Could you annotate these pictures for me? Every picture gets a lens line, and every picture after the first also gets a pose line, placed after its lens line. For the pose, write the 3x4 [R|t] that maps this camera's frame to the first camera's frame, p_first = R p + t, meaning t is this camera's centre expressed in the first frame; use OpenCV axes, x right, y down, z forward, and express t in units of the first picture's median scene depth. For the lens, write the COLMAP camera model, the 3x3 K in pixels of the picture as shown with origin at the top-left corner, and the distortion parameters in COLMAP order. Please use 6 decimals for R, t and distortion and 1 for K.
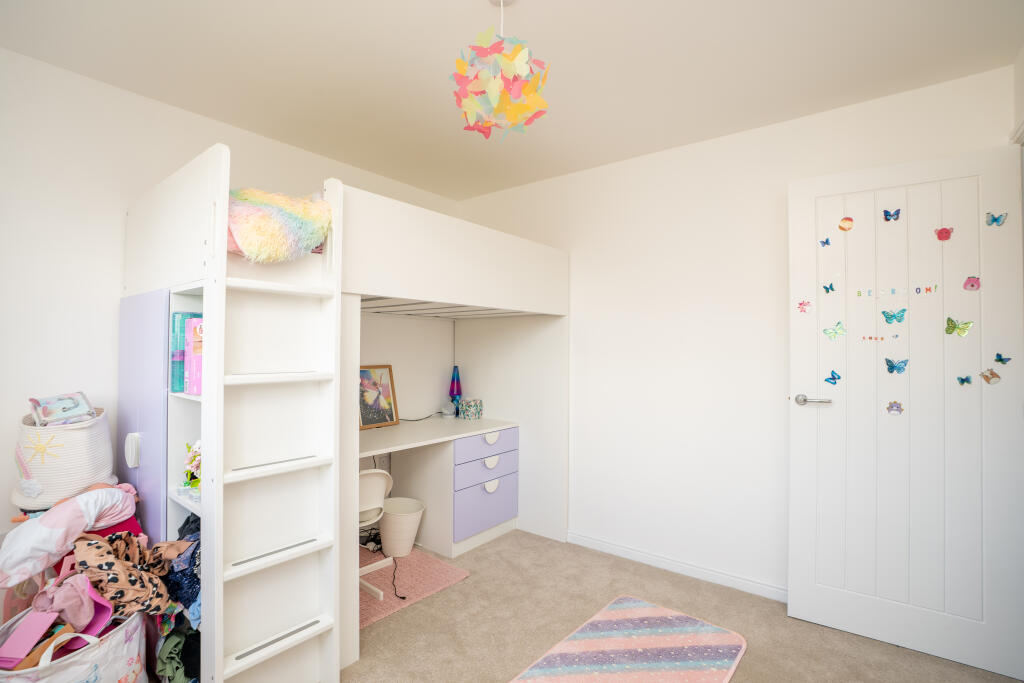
lens RADIAL K [[482.7, 0, 511.8], [0, 482.7, 340.8], [0, 0, 1]] dist [-0.002119, 0.001530]
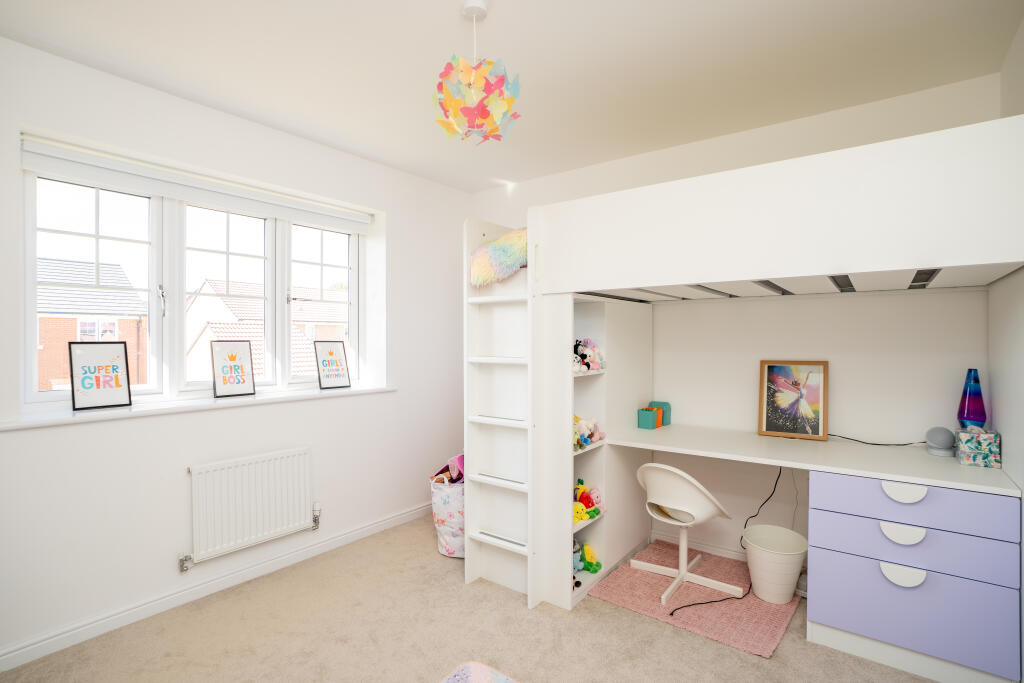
lens RADIAL K [[494.8, 0, 504.0], [0, 494.8, 346.6], [0, 0, 1]] dist [-0.012762, 0.002205]
pose [[0.041287, -0.000915, -0.999147, 0.505229], [0.008027, 0.999968, -0.000584, 0.025157], [0.999115, -0.007996, 0.041293, 0.488265]]
